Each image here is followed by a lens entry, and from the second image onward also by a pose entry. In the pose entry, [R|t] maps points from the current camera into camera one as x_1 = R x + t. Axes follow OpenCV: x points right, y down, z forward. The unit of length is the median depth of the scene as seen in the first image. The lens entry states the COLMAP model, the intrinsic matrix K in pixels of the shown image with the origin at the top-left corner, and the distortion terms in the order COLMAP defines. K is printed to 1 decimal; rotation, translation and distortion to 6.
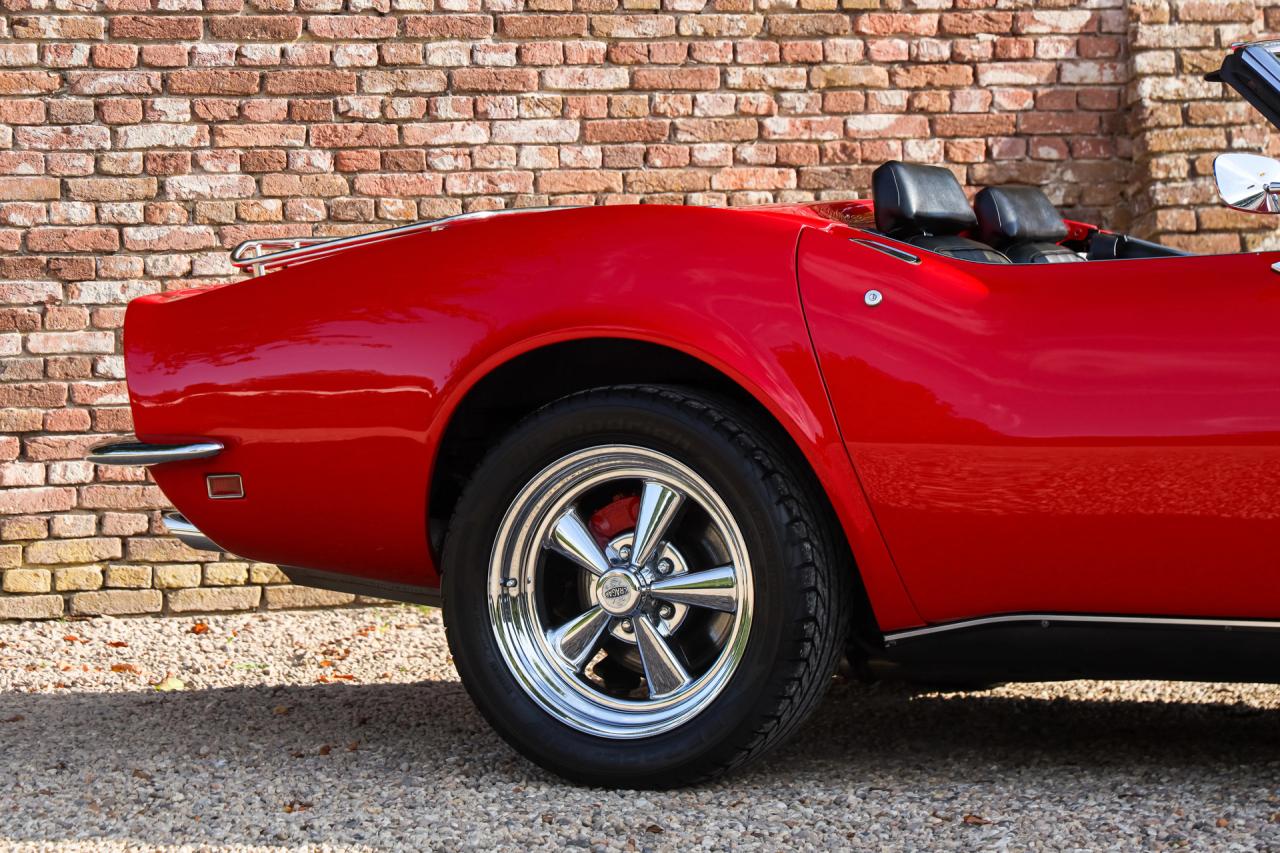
lens RADIAL K [[4534.8, 0, 566.4], [0, 4534.8, 464.6], [0, 0, 1]] dist [0.309948, -1.342501]
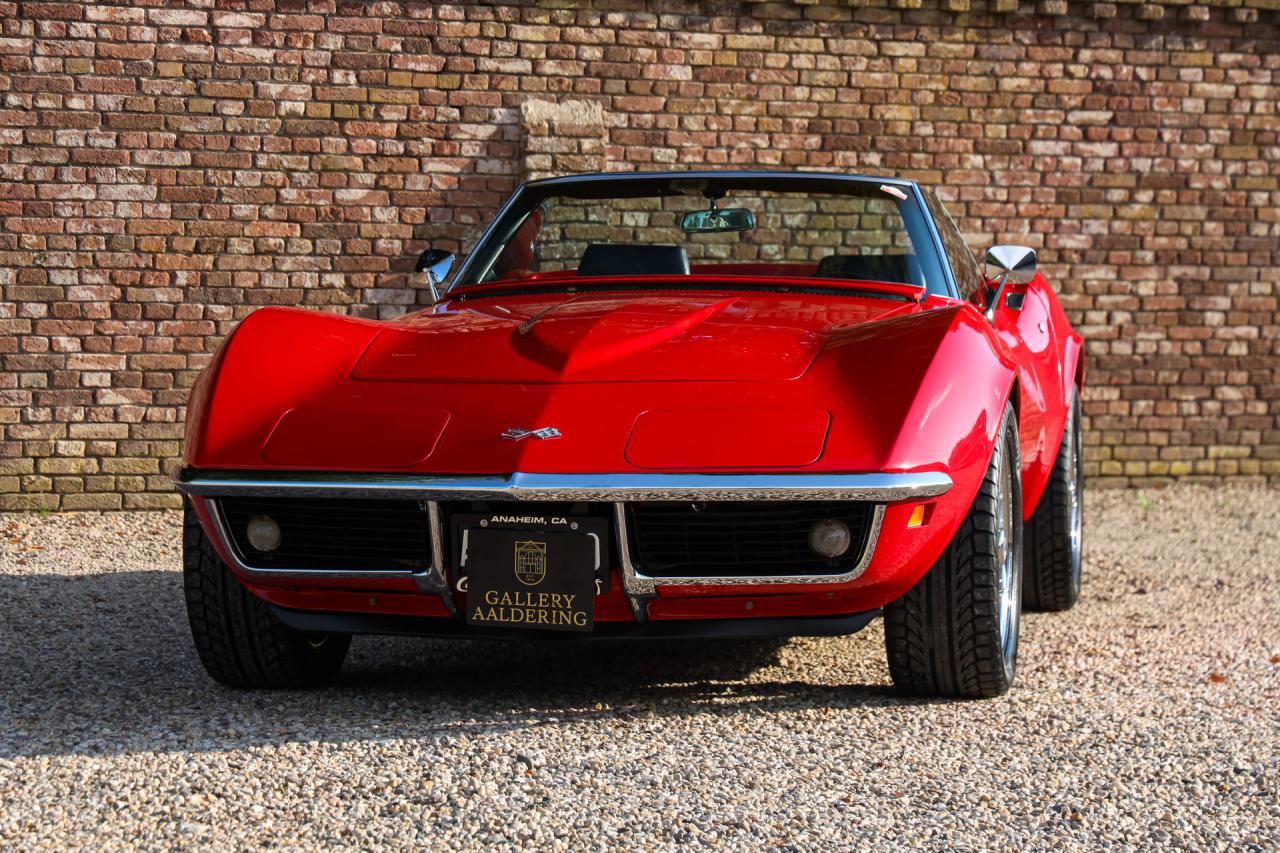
lens RADIAL K [[4534.8, 0, 566.4], [0, 4534.8, 464.6], [0, 0, 1]] dist [0.309948, -1.342501]
pose [[0.984822, 0.025736, 0.171649, -0.116678], [-0.026634, 0.999641, 0.002930, 0.006676], [-0.171512, -0.007458, 0.985154, -0.475562]]
